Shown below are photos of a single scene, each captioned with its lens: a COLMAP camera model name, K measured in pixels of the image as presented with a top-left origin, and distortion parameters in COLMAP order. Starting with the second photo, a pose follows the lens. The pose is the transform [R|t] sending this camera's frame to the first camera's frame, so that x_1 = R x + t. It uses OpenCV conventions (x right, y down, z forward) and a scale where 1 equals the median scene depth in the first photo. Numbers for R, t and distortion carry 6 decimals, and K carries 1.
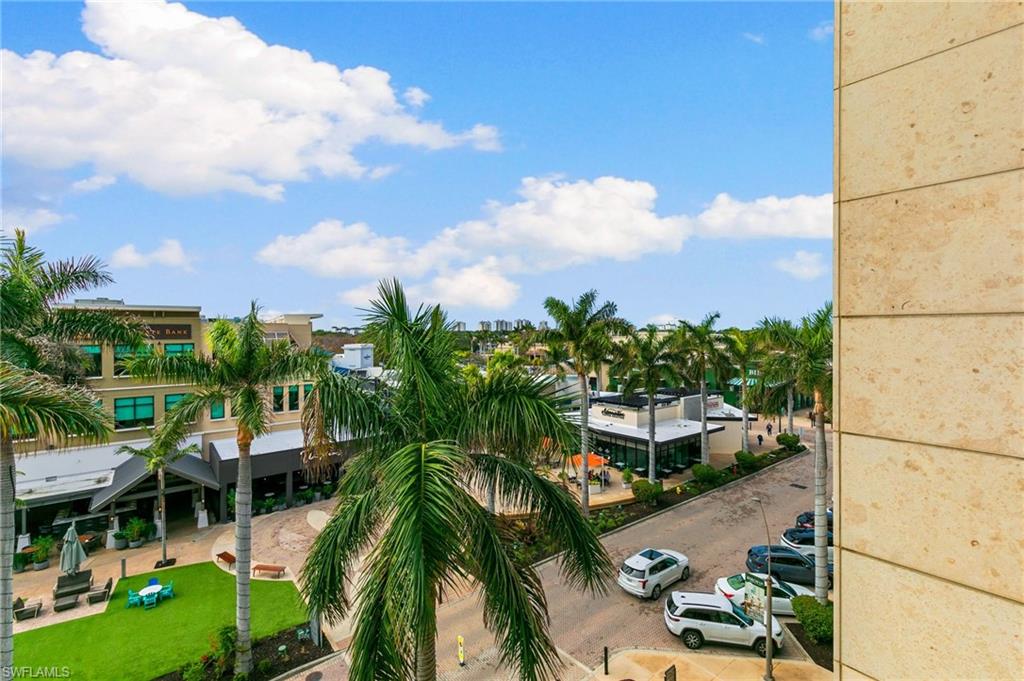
lens RADIAL K [[461.9, 0, 515.9], [0, 461.9, 332.0], [0, 0, 1]] dist [0.004304, -0.000297]
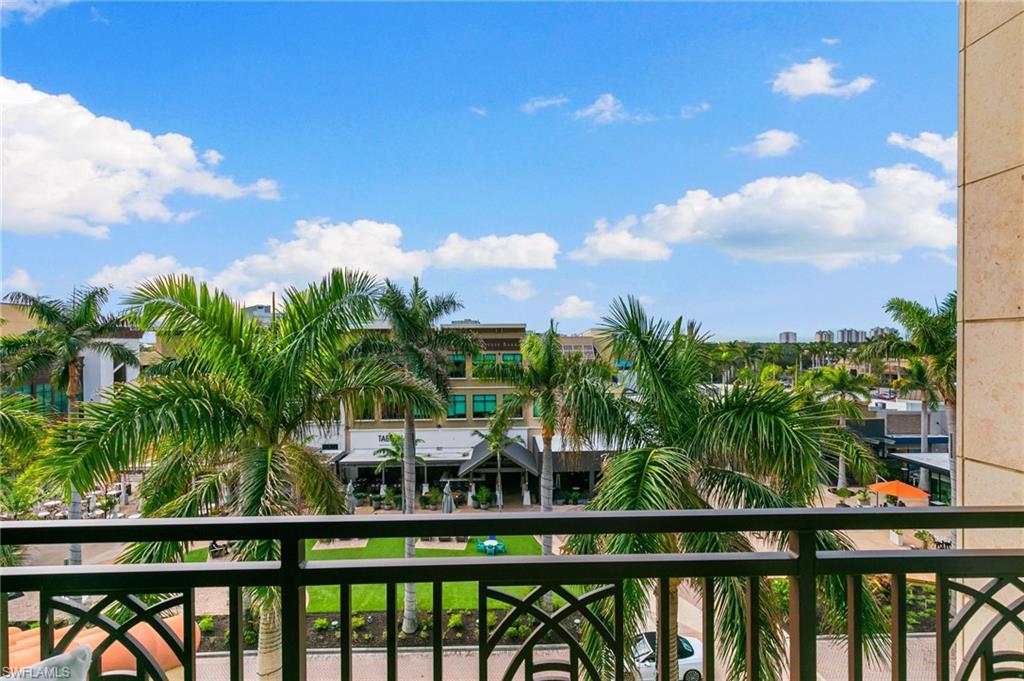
lens RADIAL K [[473.3, 0, 510.8], [0, 473.3, 348.9], [0, 0, 1]] dist [0.001561, -0.000515]
pose [[0.796023, 0.002967, -0.605259, 0.052677], [0.002758, 0.999960, 0.008529, 0.000737], [0.605260, -0.008458, 0.795983, -0.017417]]
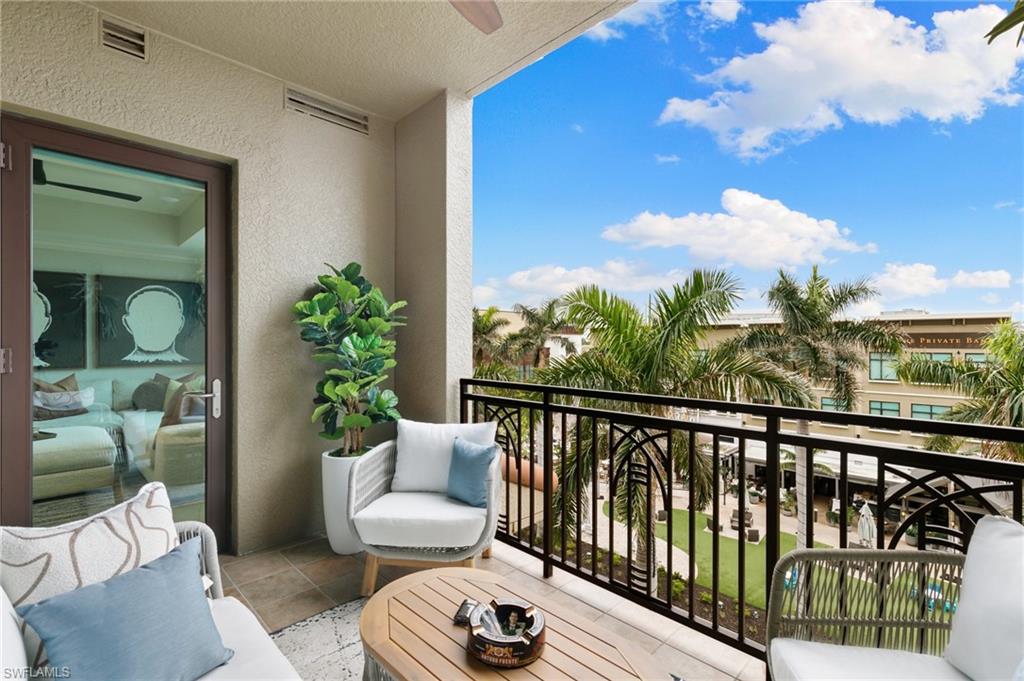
lens RADIAL K [[456.8, 0, 512.3], [0, 456.8, 342.9], [0, 0, 1]] dist [0.006413, -0.000345]
pose [[0.099288, 0.005737, -0.995042, 0.107152], [-0.005504, 0.999971, 0.005216, 0.005896], [0.995044, 0.004959, 0.099316, -0.013953]]
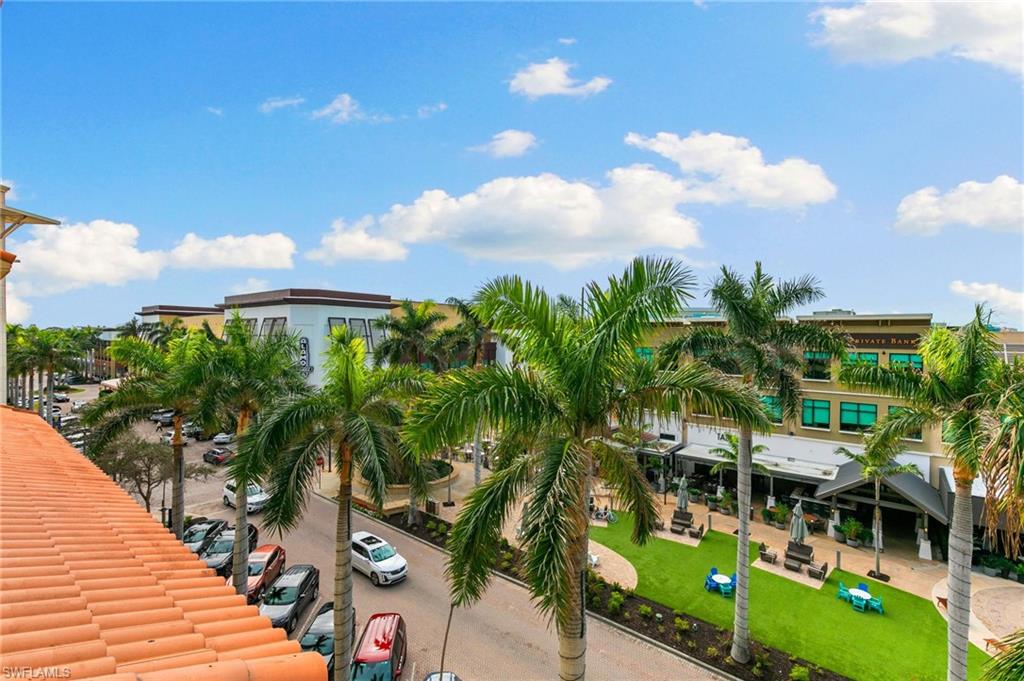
lens RADIAL K [[456.8, 0, 512.3], [0, 456.8, 342.9], [0, 0, 1]] dist [0.006413, -0.000345]
pose [[0.206195, 0.020661, -0.978293, 0.029350], [-0.015716, 0.999718, 0.017801, -0.001850], [0.978385, 0.011704, 0.206461, 0.030083]]
